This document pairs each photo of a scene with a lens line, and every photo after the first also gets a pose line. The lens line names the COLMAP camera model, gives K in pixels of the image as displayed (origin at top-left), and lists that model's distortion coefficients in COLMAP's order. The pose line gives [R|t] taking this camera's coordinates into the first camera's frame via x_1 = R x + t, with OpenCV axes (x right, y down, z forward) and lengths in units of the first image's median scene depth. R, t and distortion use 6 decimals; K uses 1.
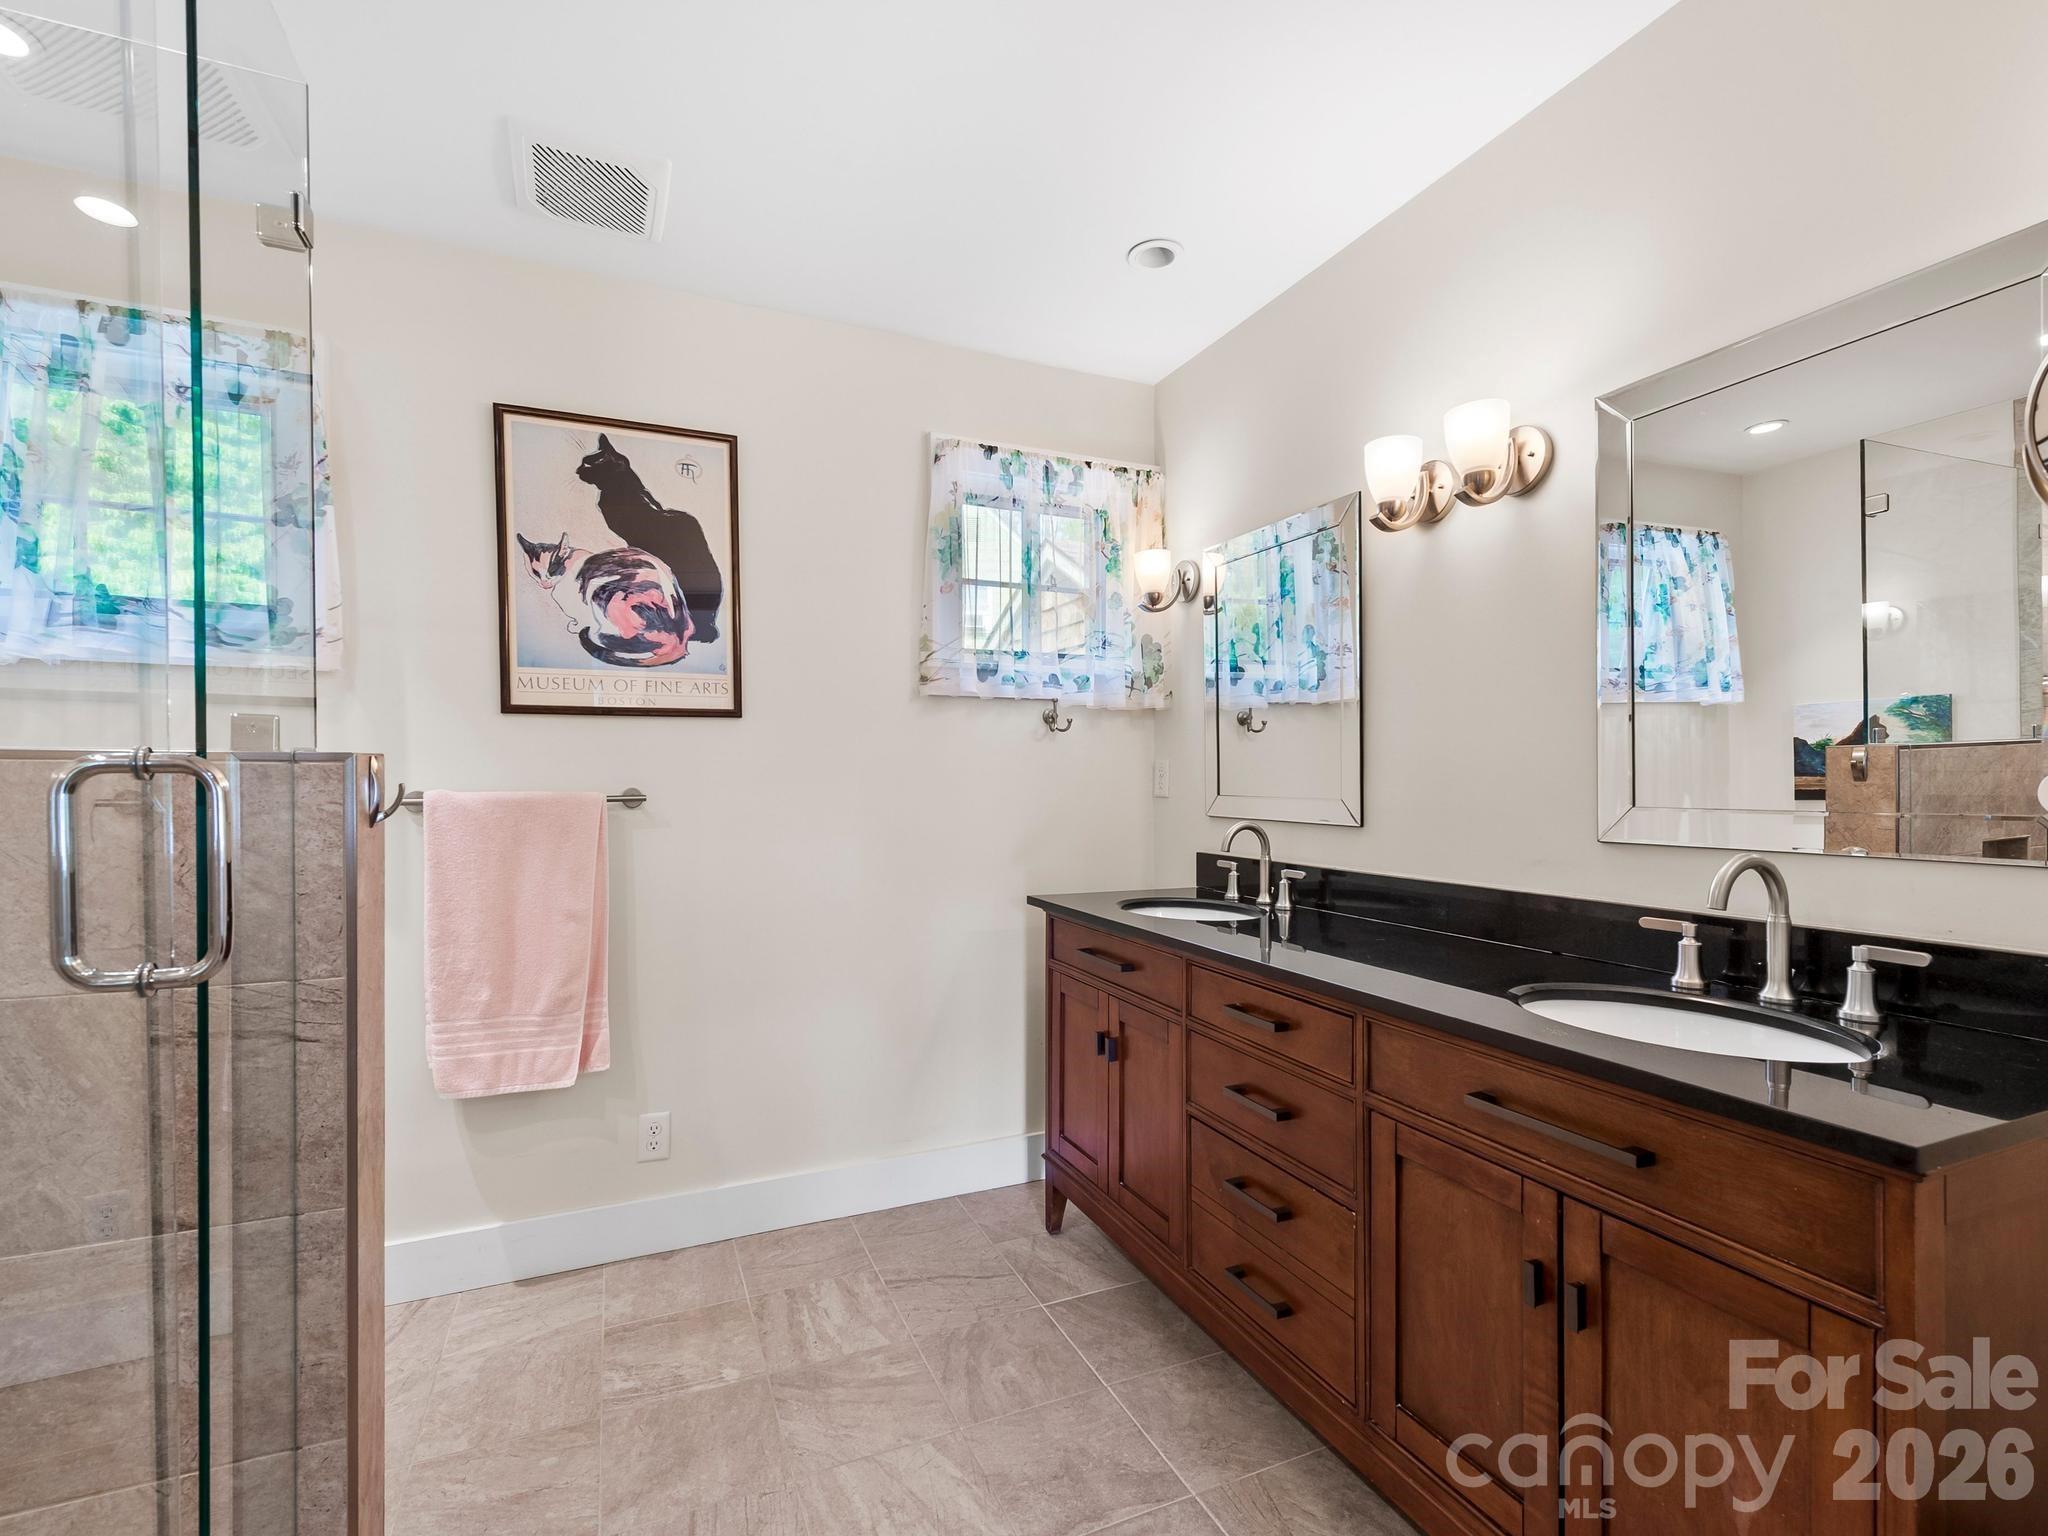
lens RADIAL K [[912.5, 0, 1022.2], [0, 912.5, 759.8], [0, 0, 1]] dist [0.016115, -0.006387]
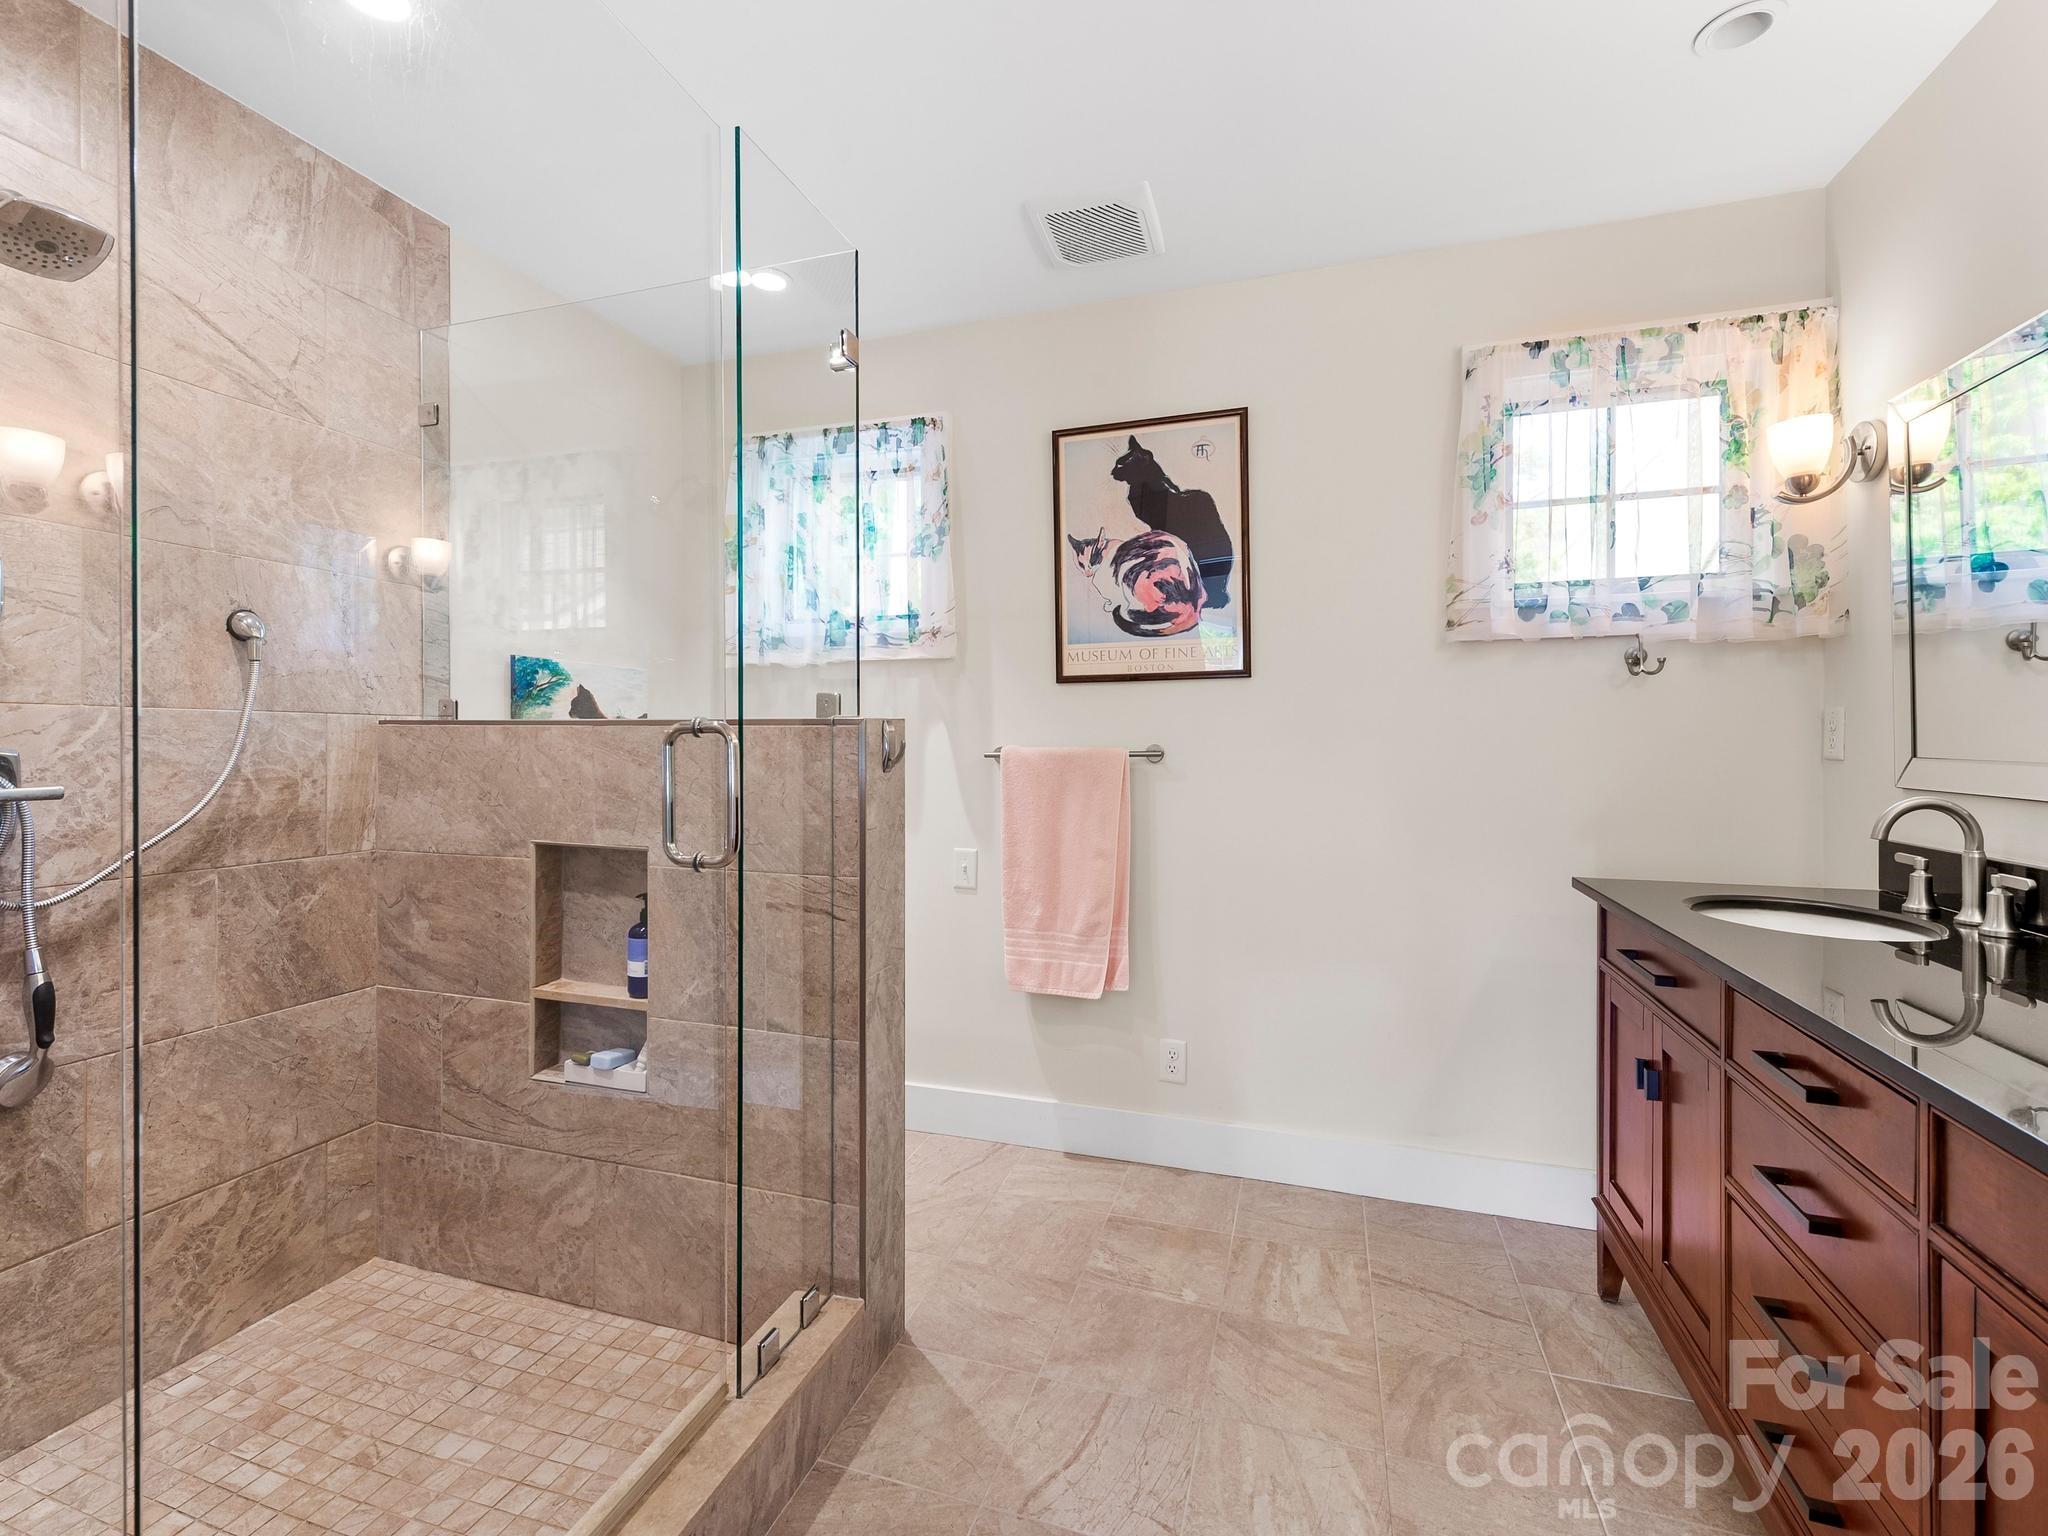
lens RADIAL K [[897.9, 0, 1021.5], [0, 897.9, 713.8], [0, 0, 1]] dist [0.013956, -0.009611]
pose [[0.749965, -0.020951, -0.661146, 0.185816], [0.017401, 0.999777, -0.011944, 0.003447], [0.661249, -0.002547, 0.750163, 0.069018]]
